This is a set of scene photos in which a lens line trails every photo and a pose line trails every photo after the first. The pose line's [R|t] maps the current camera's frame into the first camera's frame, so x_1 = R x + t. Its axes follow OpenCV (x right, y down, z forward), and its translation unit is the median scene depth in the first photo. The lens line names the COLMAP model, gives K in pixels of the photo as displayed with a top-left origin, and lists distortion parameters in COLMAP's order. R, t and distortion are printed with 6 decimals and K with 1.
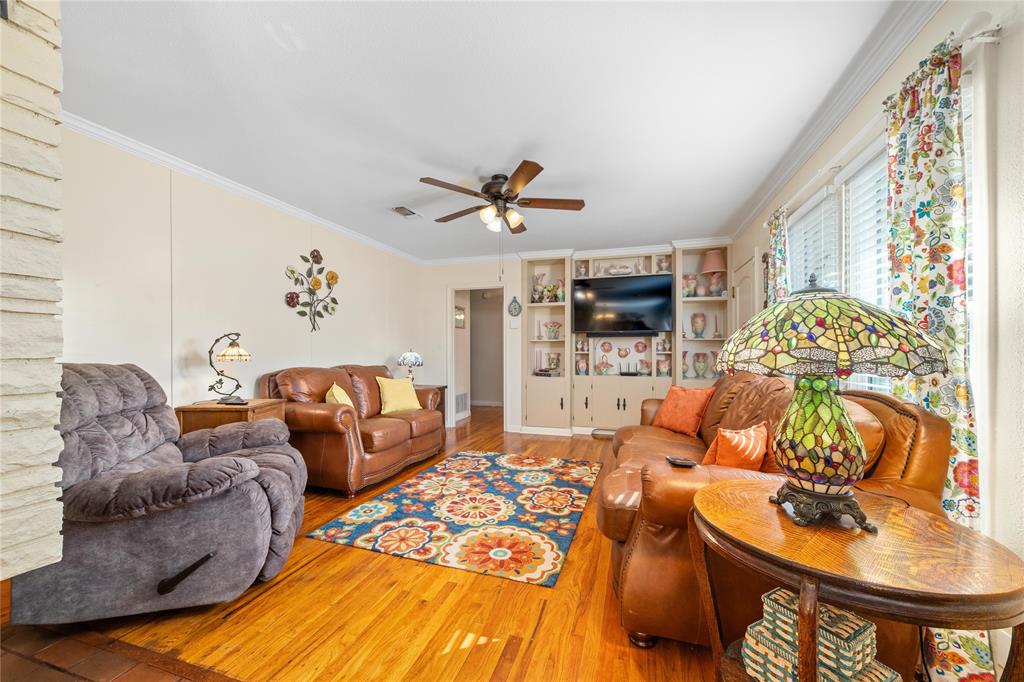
lens RADIAL K [[389.8, 0, 508.8], [0, 389.8, 339.6], [0, 0, 1]] dist [0.000704, 0.000455]
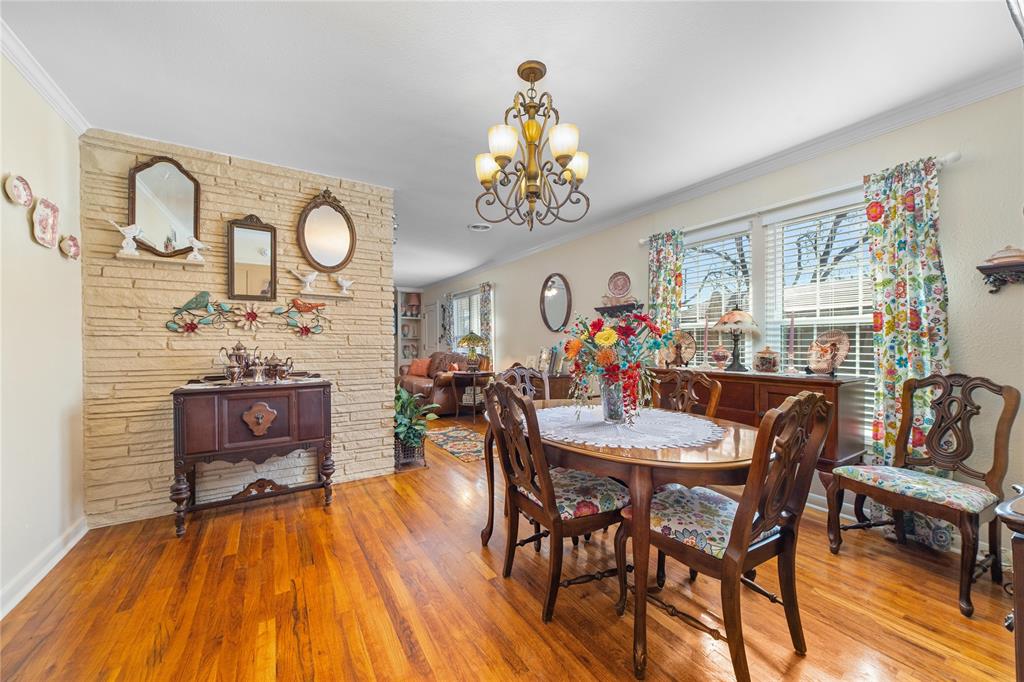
lens RADIAL K [[389.8, 0, 508.0], [0, 389.8, 346.9], [0, 0, 1]] dist [0.000704, 0.000455]
pose [[0.644680, -0.029017, 0.763902, -1.021292], [0.001404, 0.999323, 0.036775, -0.042758], [-0.764452, -0.022635, 0.644284, -0.969070]]
